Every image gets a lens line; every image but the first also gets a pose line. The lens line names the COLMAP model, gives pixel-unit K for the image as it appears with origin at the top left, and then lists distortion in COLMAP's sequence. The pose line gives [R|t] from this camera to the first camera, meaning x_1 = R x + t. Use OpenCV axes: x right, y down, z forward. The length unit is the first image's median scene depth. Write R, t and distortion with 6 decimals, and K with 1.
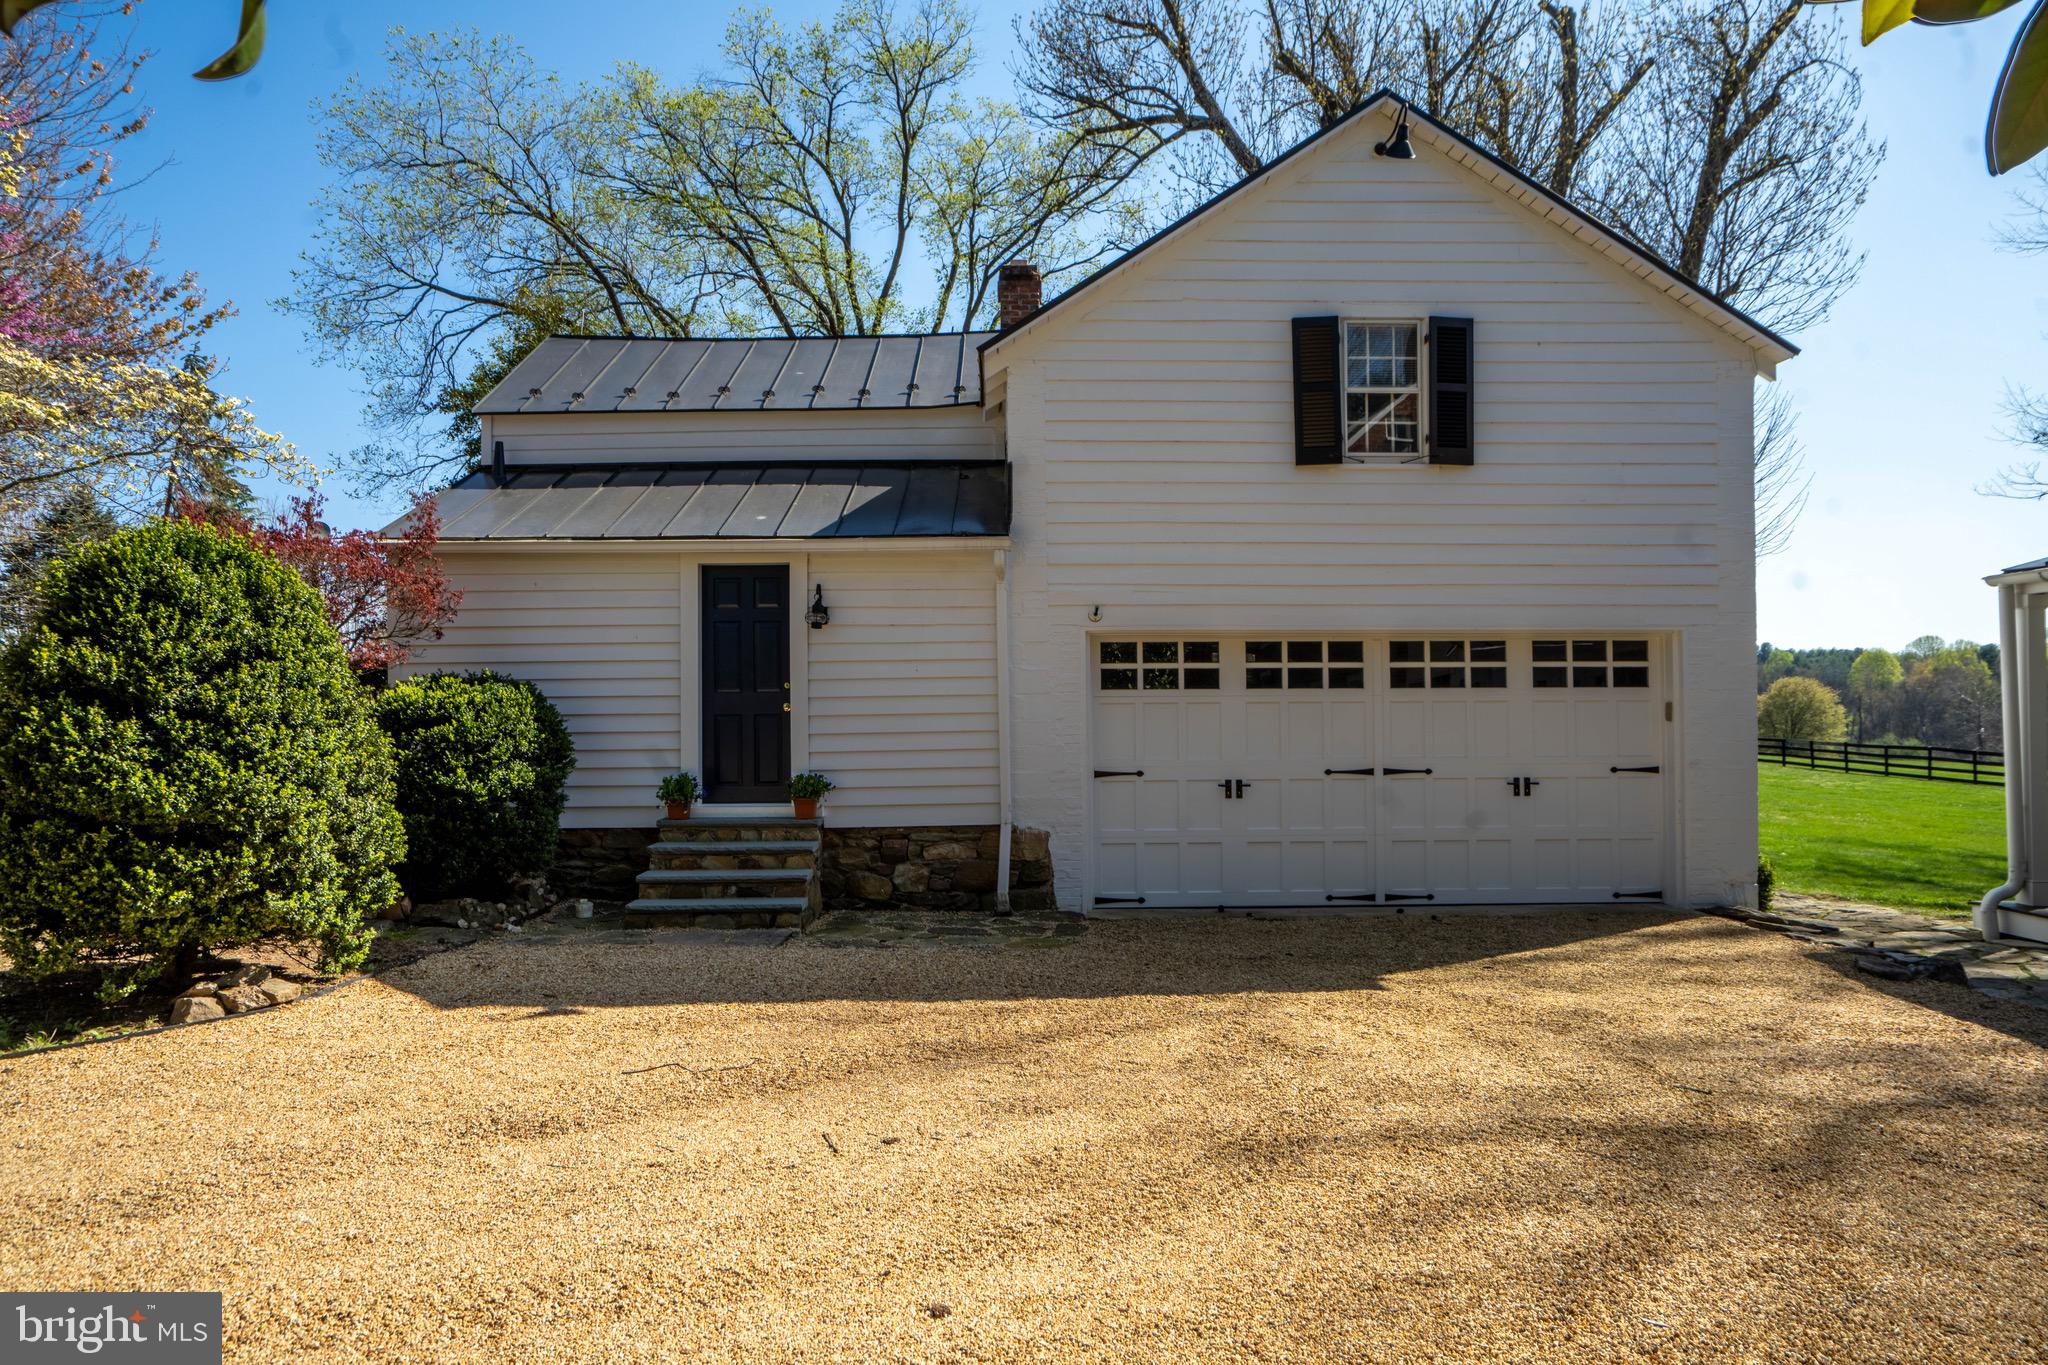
lens RADIAL K [[1260.1, 0, 1024.0], [0, 1260.1, 682.5], [0, 0, 1]] dist [0.006162, 0.001761]
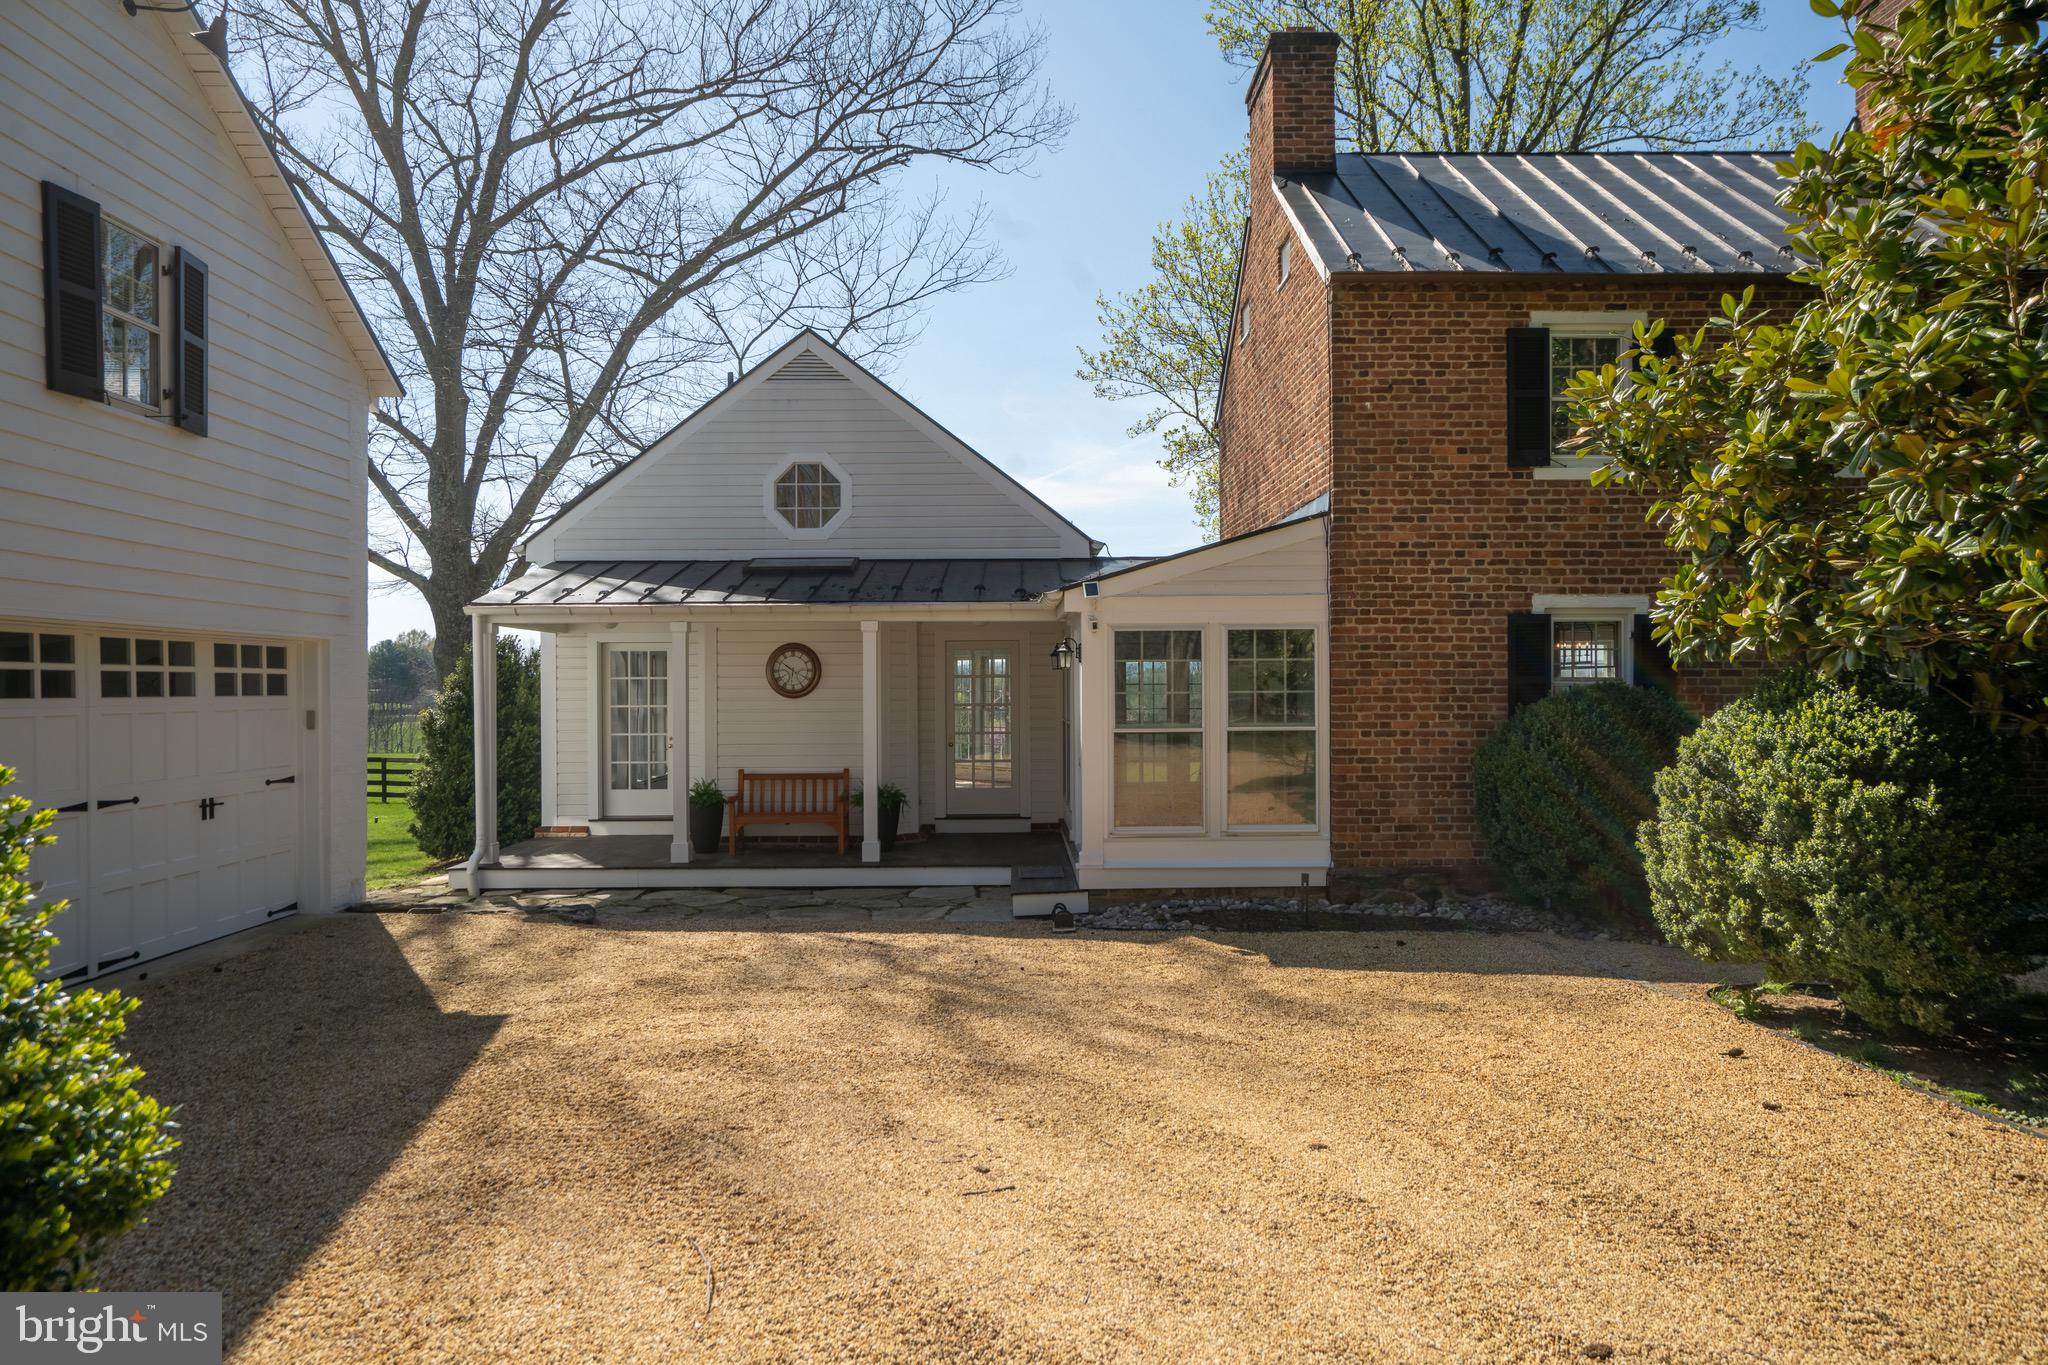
lens RADIAL K [[1304.1, 0, 1024.0], [0, 1304.1, 682.5], [0, 0, 1]] dist [0.002940, 0.001764]
pose [[0.024858, 0.007362, 0.999664, -0.530754], [-0.018167, 0.999811, -0.006912, -0.010011], [-0.999526, -0.017989, 0.024987, 0.433329]]
